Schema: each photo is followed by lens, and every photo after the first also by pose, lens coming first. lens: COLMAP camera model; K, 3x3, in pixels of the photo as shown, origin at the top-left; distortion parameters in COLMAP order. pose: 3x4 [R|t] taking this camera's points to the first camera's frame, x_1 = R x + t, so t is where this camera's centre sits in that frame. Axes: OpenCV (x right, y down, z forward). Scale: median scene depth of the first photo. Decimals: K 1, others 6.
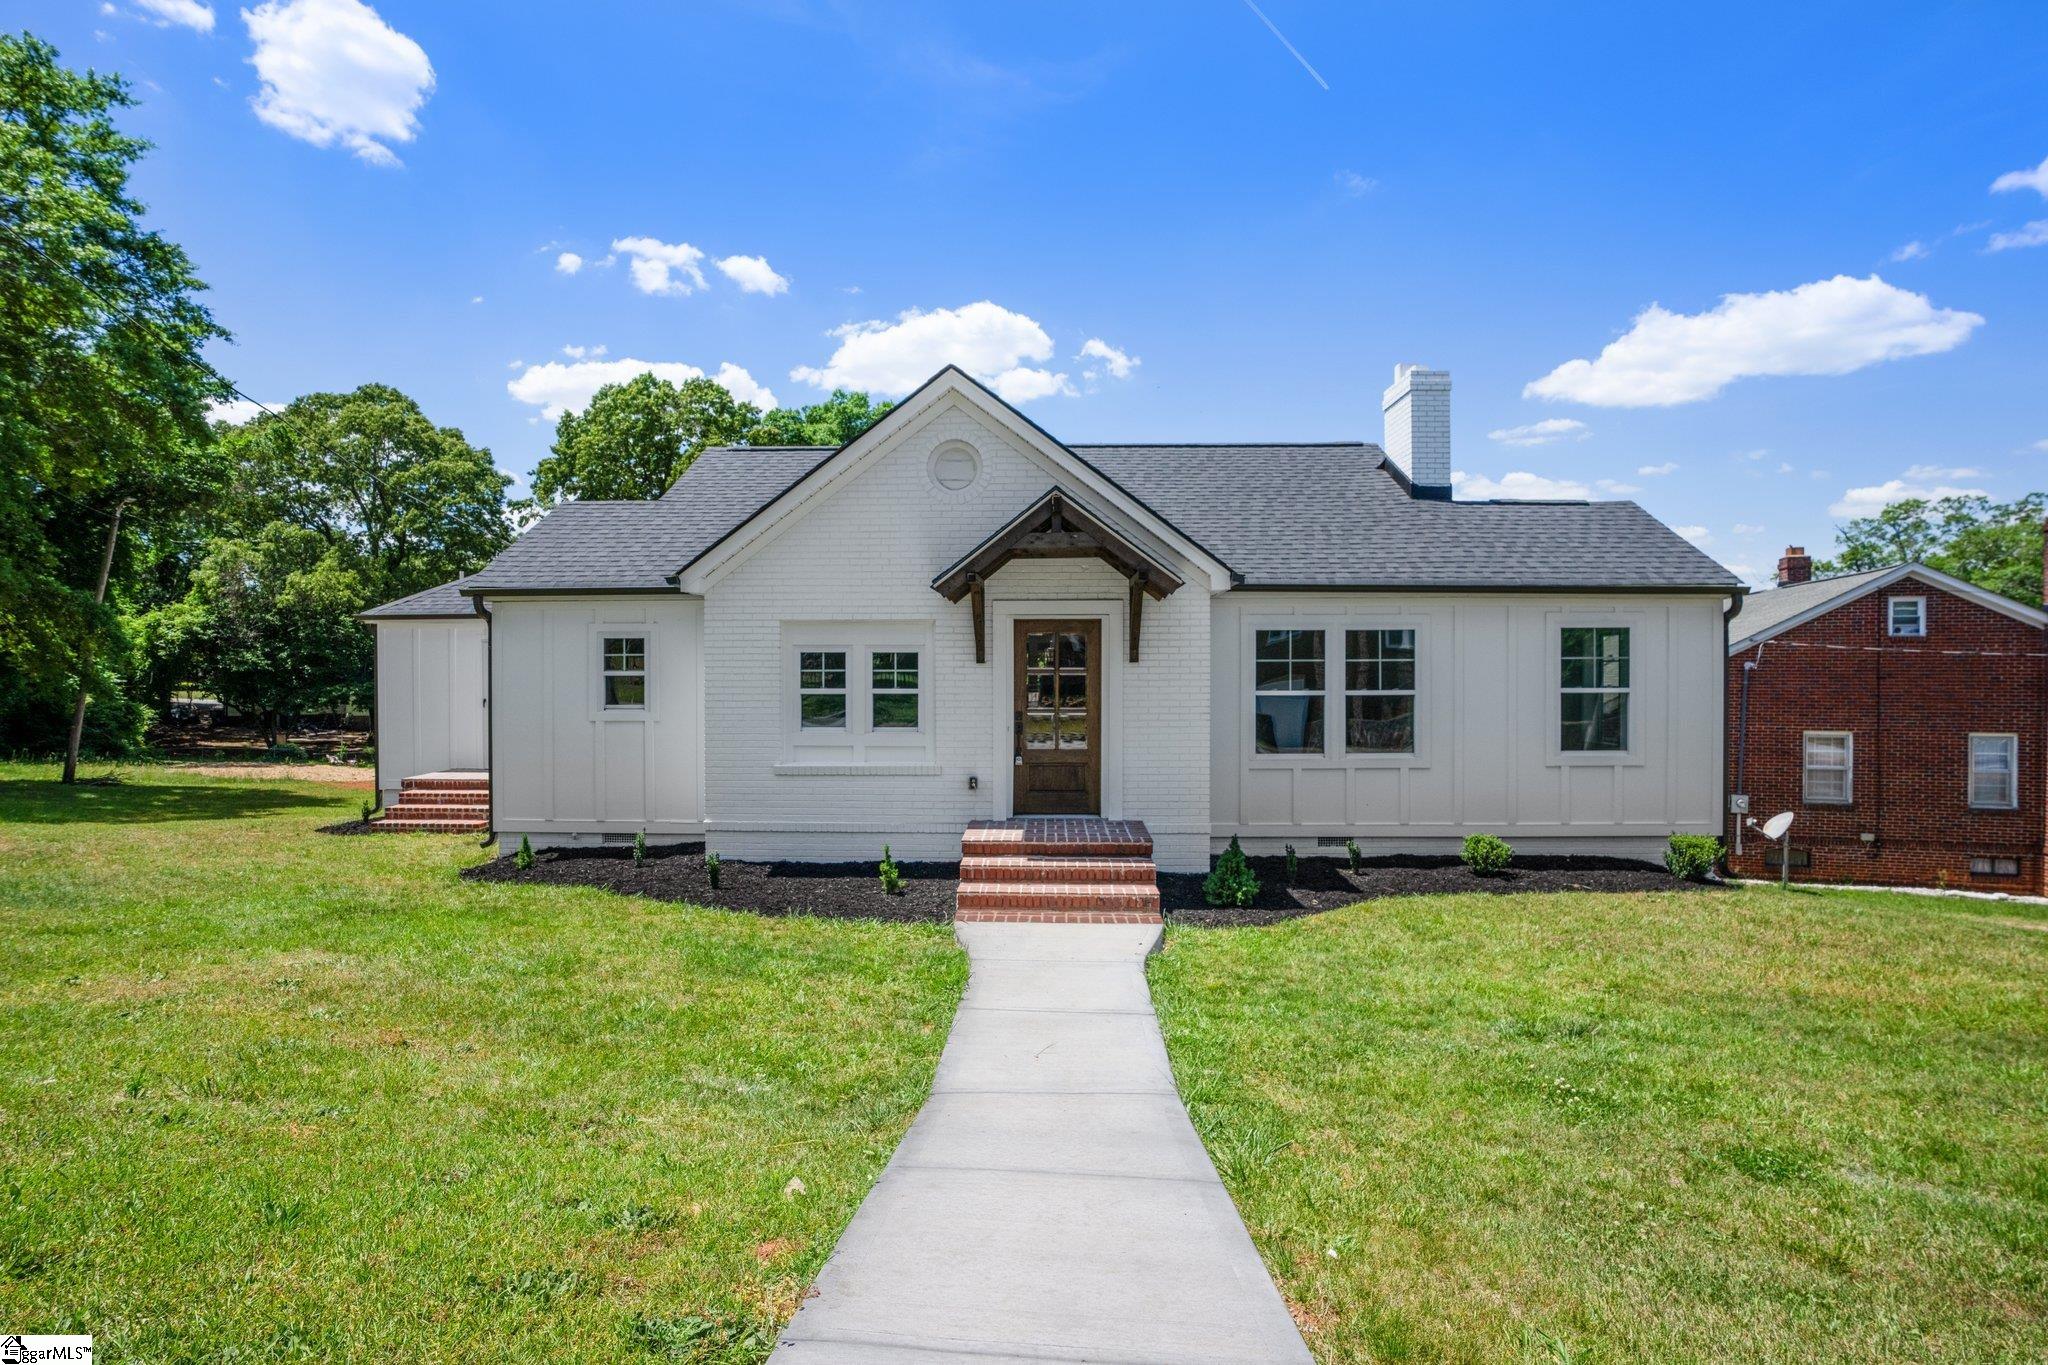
lens RADIAL K [[1034.0, 0, 1024.0], [0, 1034.0, 682.5], [0, 0, 1]] dist [-0.032727, 0.000977]
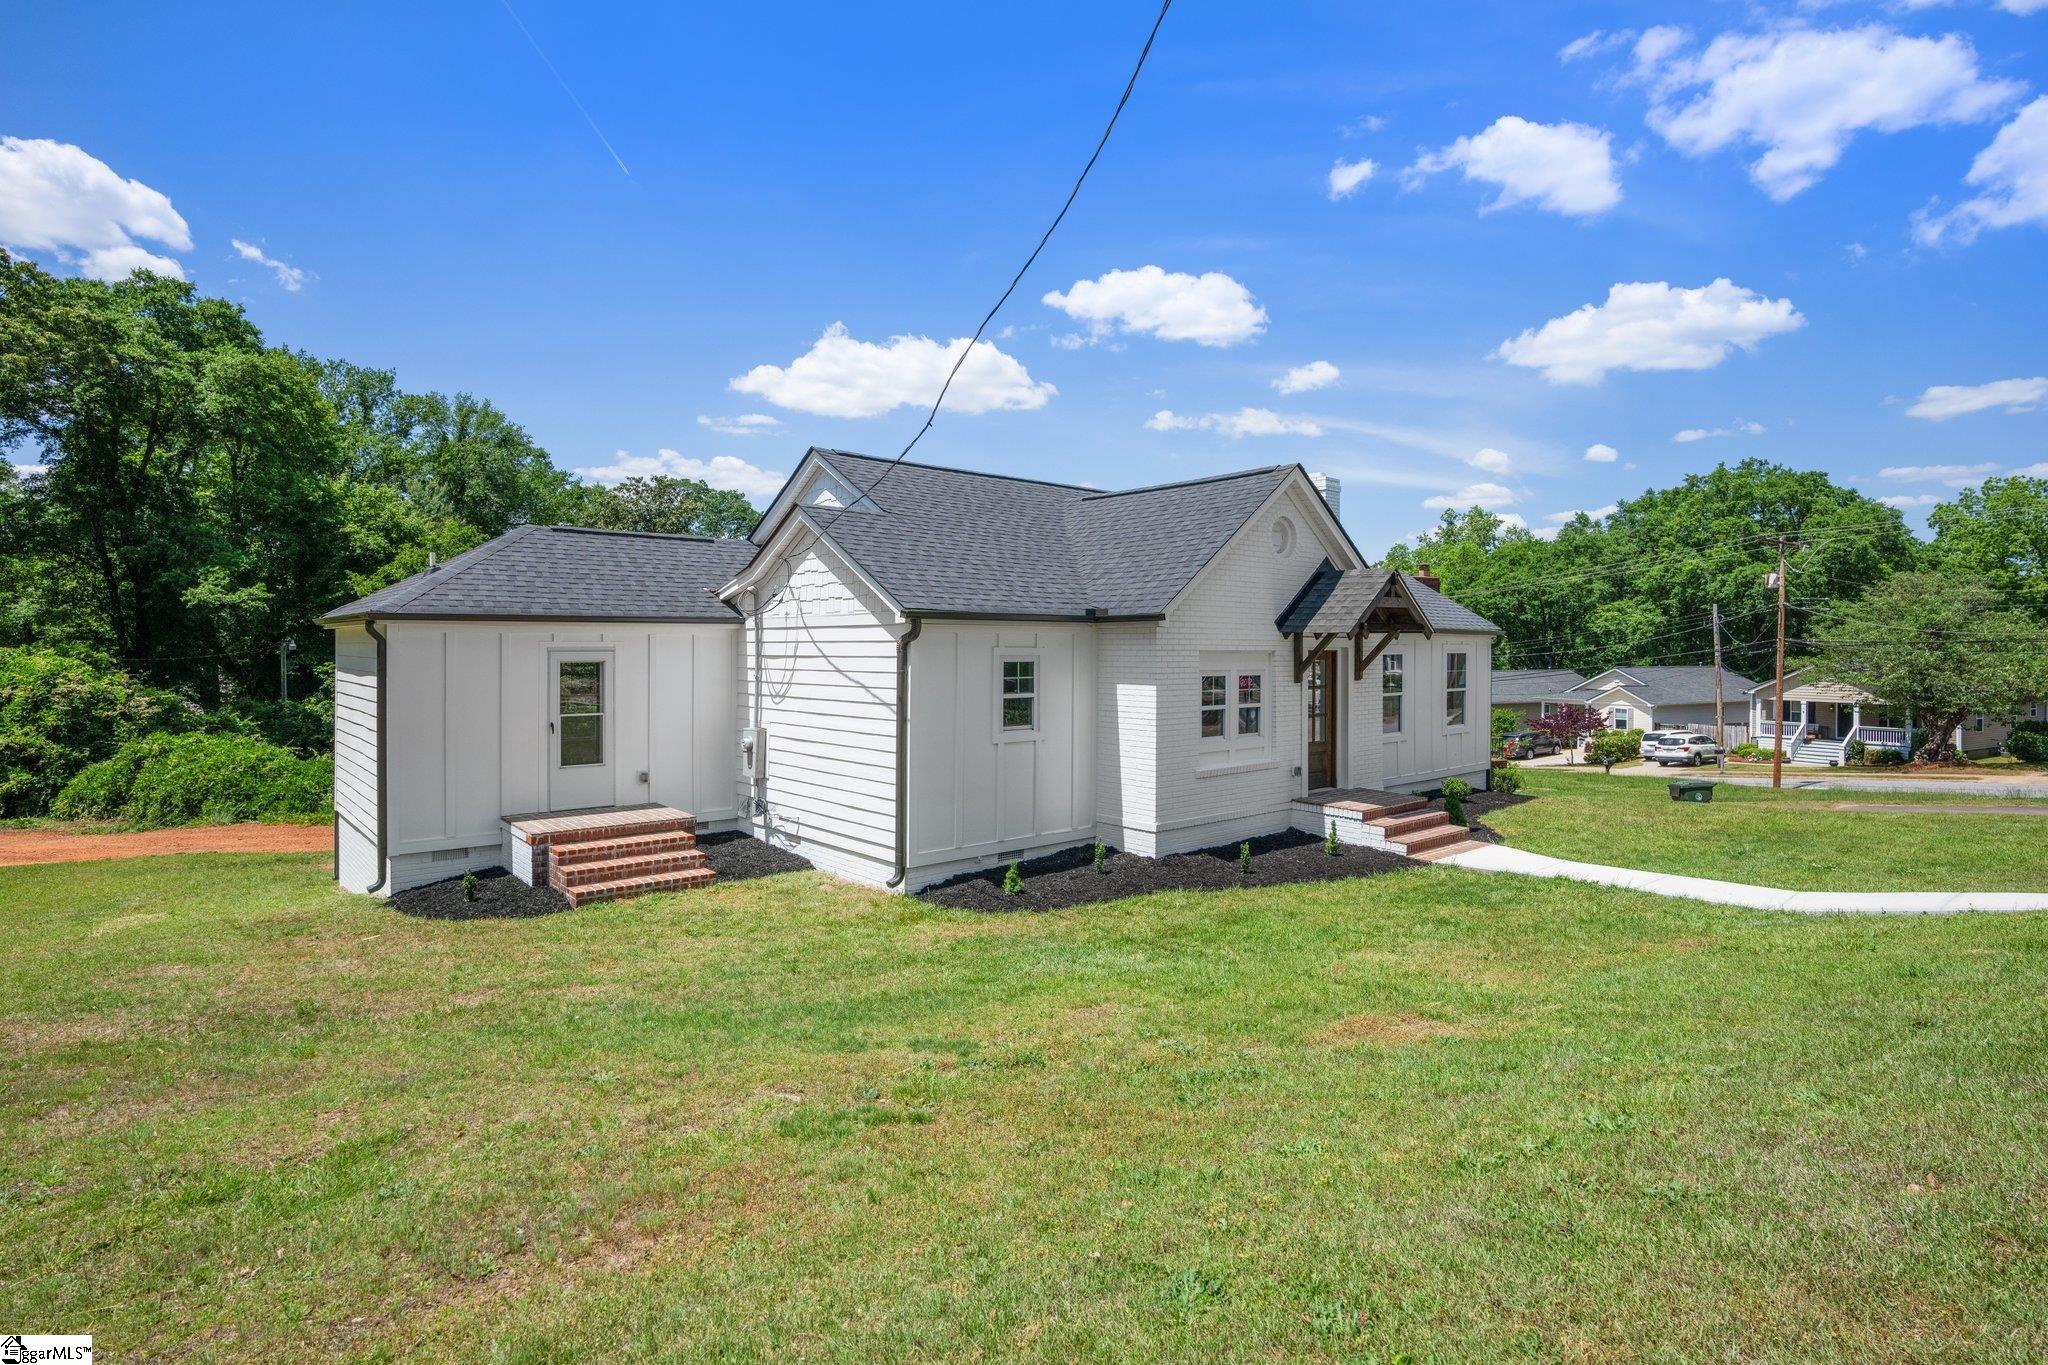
lens RADIAL K [[990.7, 0, 1047.2], [0, 990.7, 645.7], [0, 0, 1]] dist [-0.043222, 0.001333]
pose [[0.721581, 0.002614, 0.692325, -1.080671], [-0.000222, 0.999994, -0.003545, -0.057148], [-0.692330, 0.002405, 0.721577, 0.264348]]
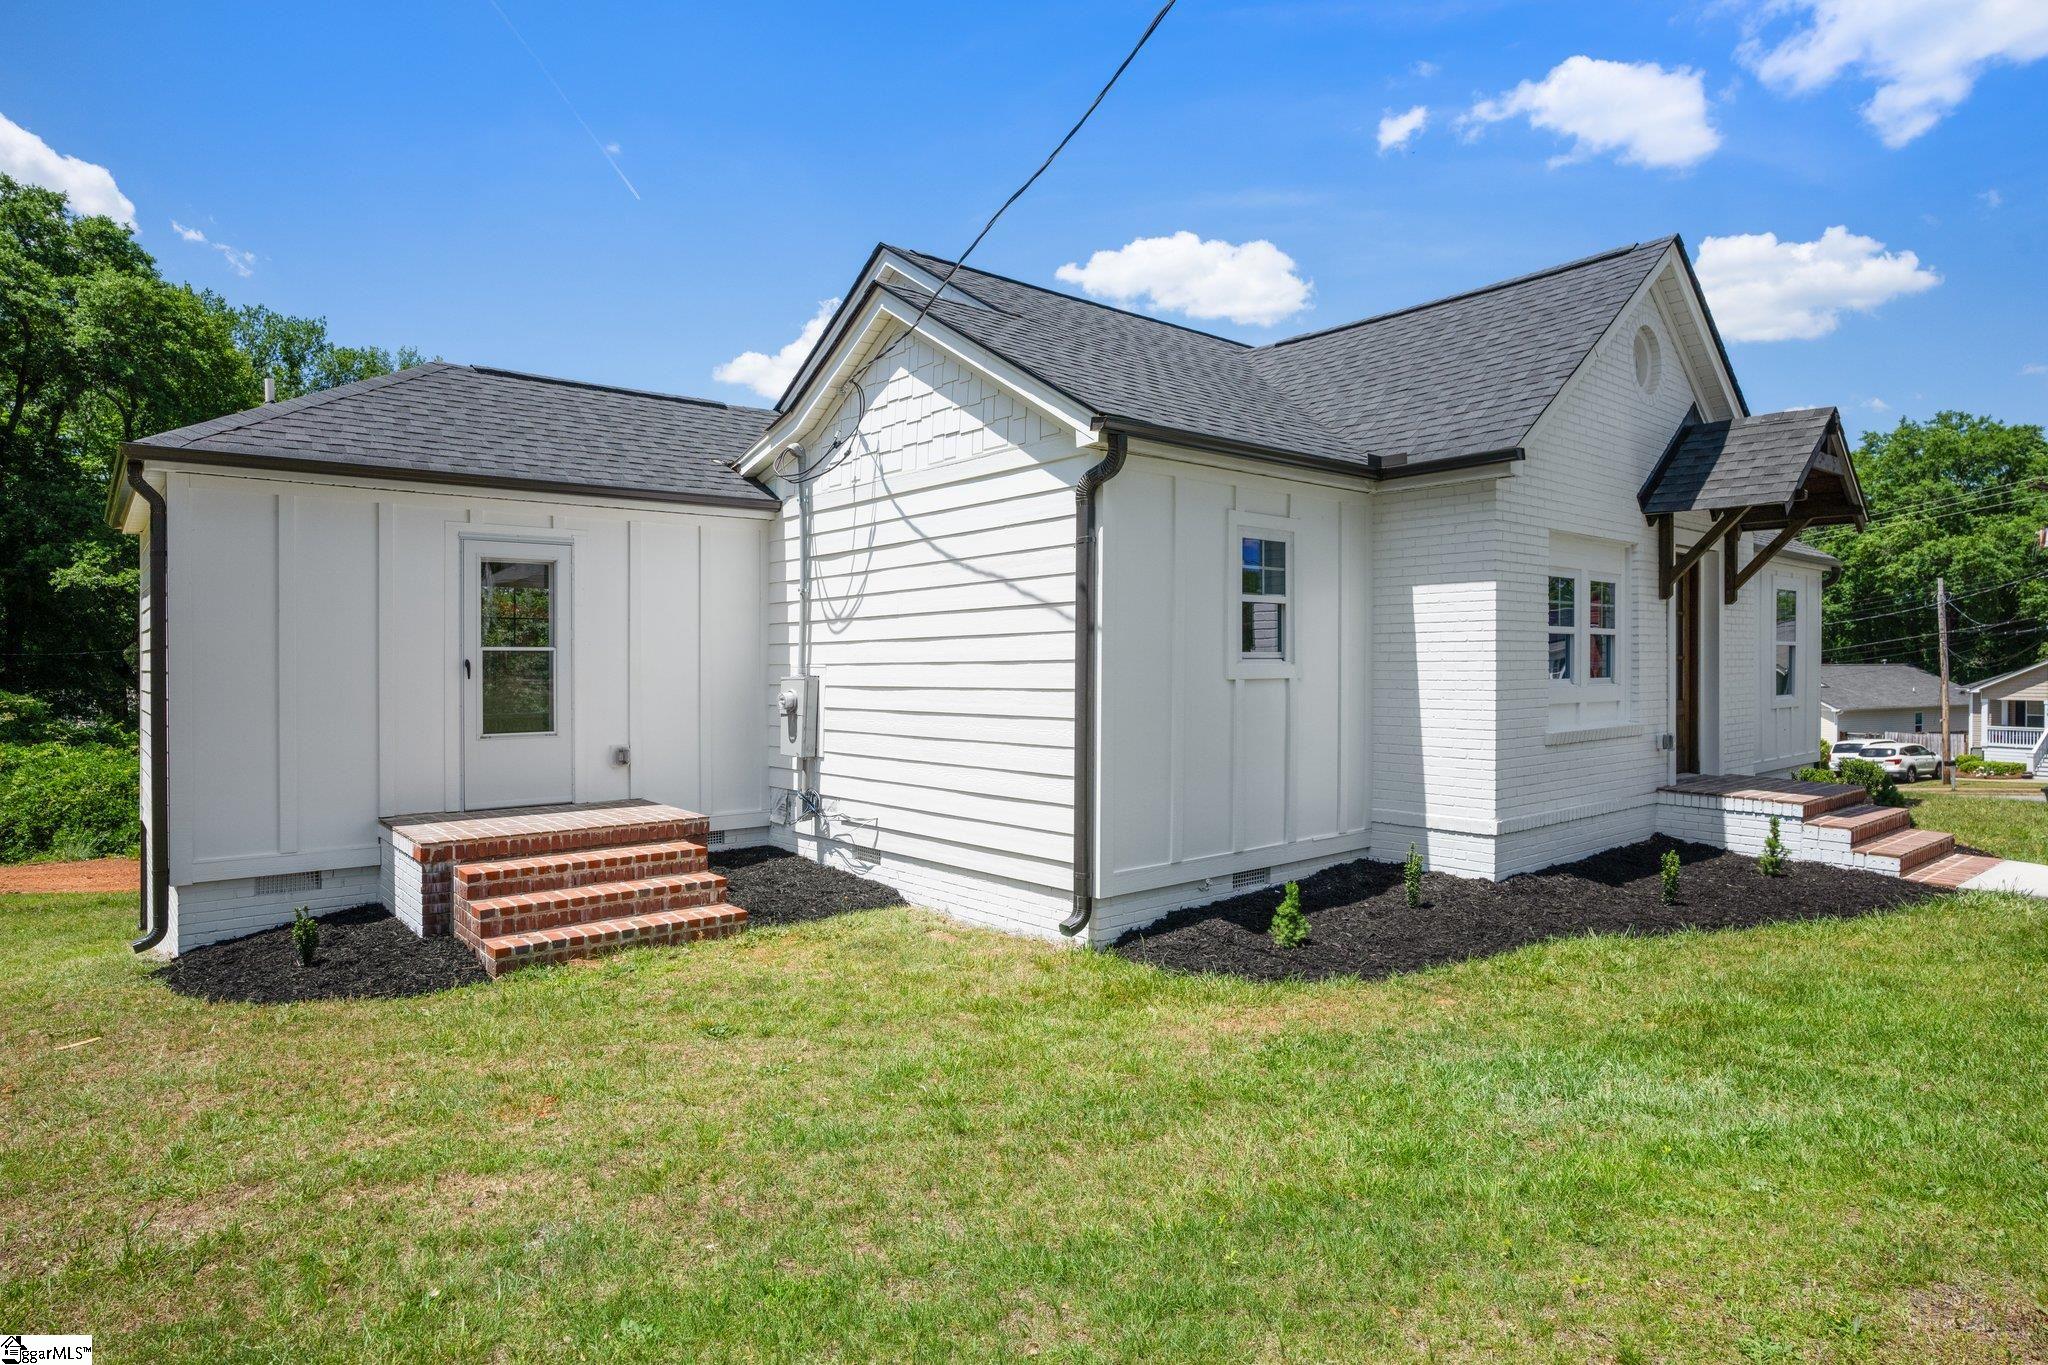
lens RADIAL K [[1113.2, 0, 1029.9], [0, 1113.2, 639.8], [0, 0, 1]] dist [-0.024546, 0.000721]
pose [[0.748027, 0.006448, 0.663637, -0.940374], [0.012224, 0.999649, -0.023492, 0.027329], [-0.663555, 0.025685, 0.747686, 0.614020]]
